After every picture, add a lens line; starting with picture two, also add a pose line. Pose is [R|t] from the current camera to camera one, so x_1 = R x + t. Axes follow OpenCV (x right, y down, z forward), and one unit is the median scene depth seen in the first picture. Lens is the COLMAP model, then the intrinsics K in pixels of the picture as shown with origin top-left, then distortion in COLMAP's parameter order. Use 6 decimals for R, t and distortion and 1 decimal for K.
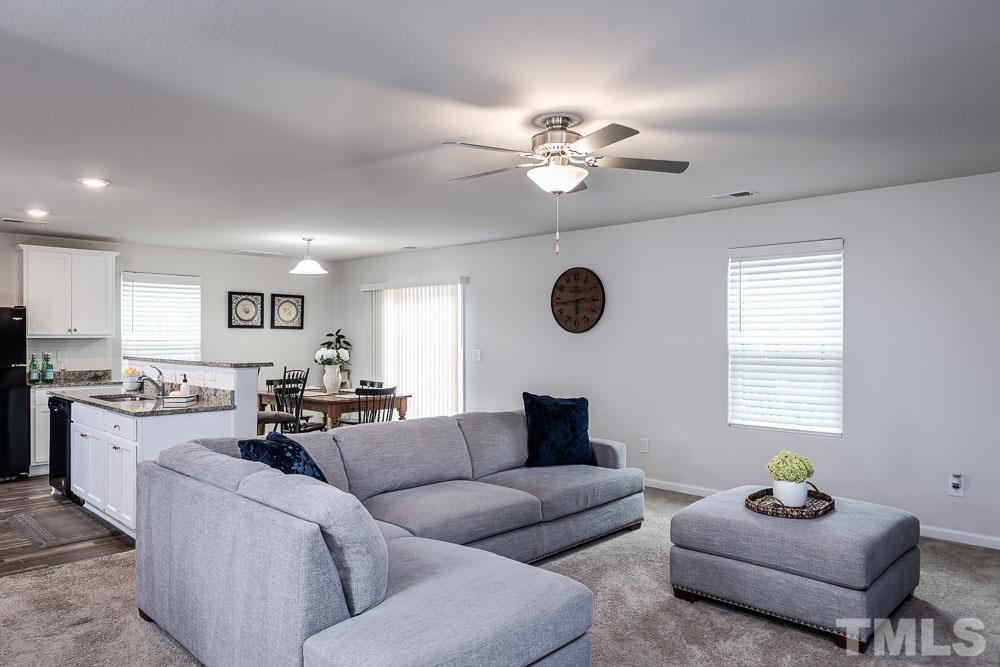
lens RADIAL K [[677.7, 0, 505.0], [0, 677.7, 338.9], [0, 0, 1]] dist [0.004382, -0.005010]
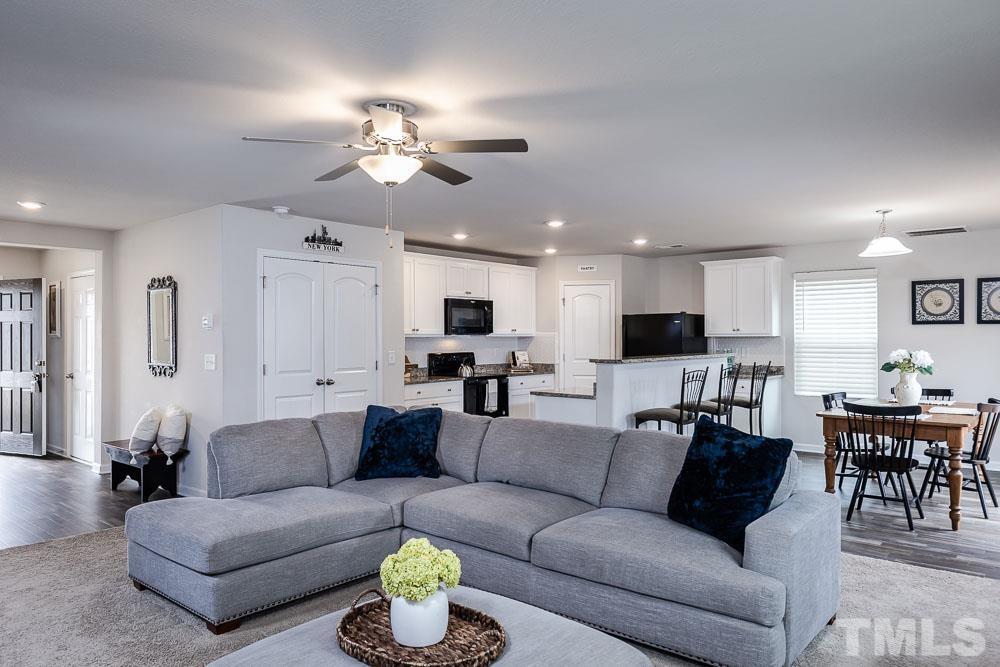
lens RADIAL K [[677.7, 0, 497.3], [0, 677.7, 330.4], [0, 0, 1]] dist [0.004382, -0.005010]
pose [[0.063495, -0.011424, -0.997917, 0.467464], [0.000250, 0.999935, -0.011432, 0.000809], [0.997982, 0.000477, 0.063494, 0.500795]]
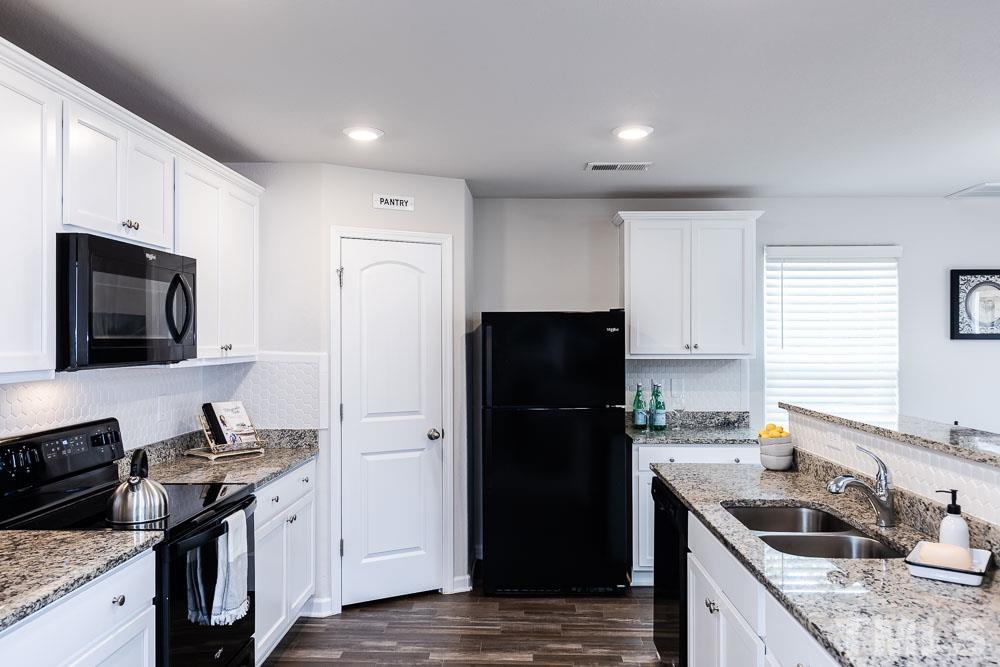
lens RADIAL K [[741.7, 0, 498.5], [0, 741.7, 332.7], [0, 0, 1]] dist [0.003045, -0.000934]
pose [[0.677804, -0.007940, -0.735200, -0.259492], [-0.000301, 0.999939, -0.011077, -0.017247], [0.735243, 0.007730, 0.677760, 0.410739]]
